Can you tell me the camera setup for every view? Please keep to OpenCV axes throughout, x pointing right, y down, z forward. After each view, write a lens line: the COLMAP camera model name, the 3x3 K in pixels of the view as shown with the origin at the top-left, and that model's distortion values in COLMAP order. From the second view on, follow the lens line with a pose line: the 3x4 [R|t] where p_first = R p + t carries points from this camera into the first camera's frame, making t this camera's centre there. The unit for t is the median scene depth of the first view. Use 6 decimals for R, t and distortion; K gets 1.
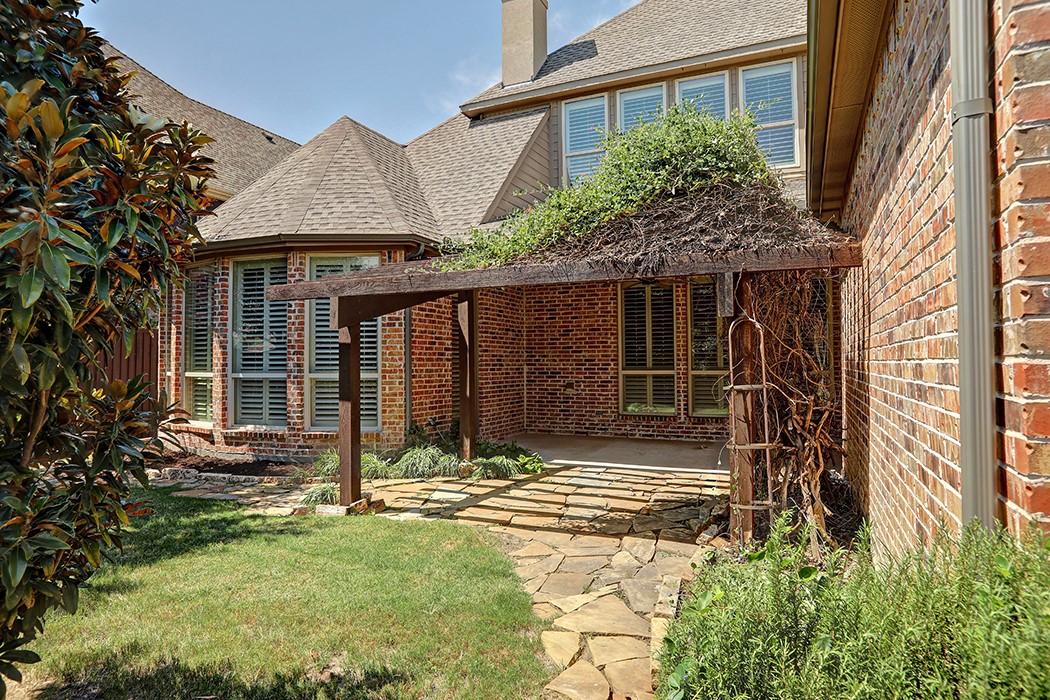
lens RADIAL K [[604.0, 0, 524.7], [0, 604.0, 345.2], [0, 0, 1]] dist [-0.066460, 0.048594]
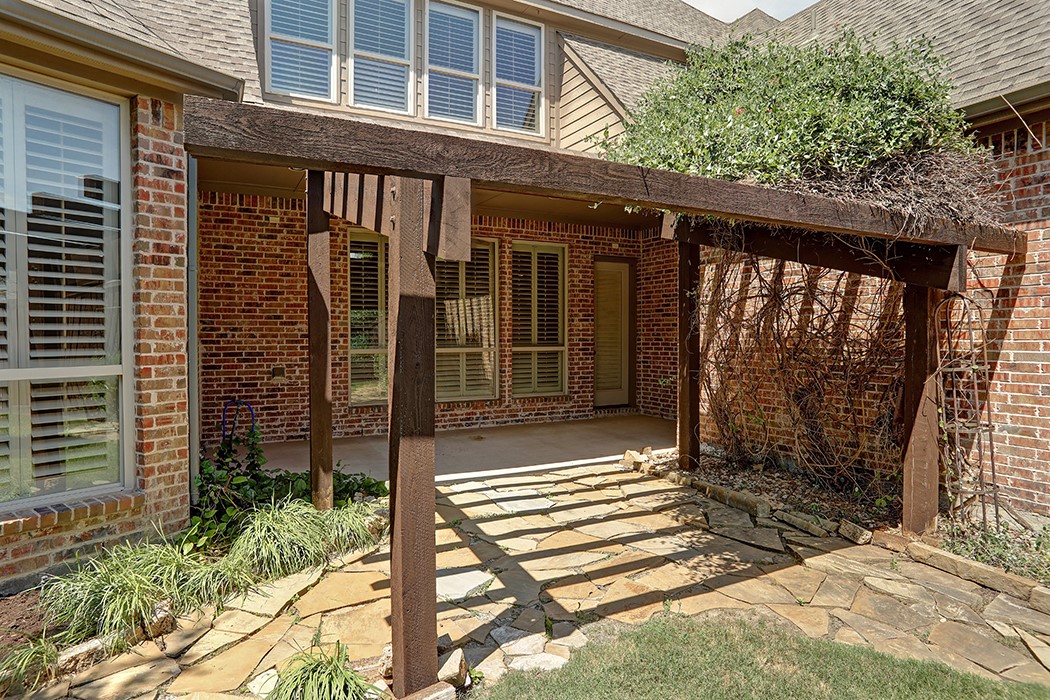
lens RADIAL K [[604.0, 0, 524.7], [0, 604.0, 345.2], [0, 0, 1]] dist [-0.066460, 0.048594]
pose [[0.618788, -0.010161, 0.785492, -0.302389], [-0.023409, 0.999234, 0.031367, 0.007964], [-0.785209, -0.037797, 0.618076, 0.362487]]
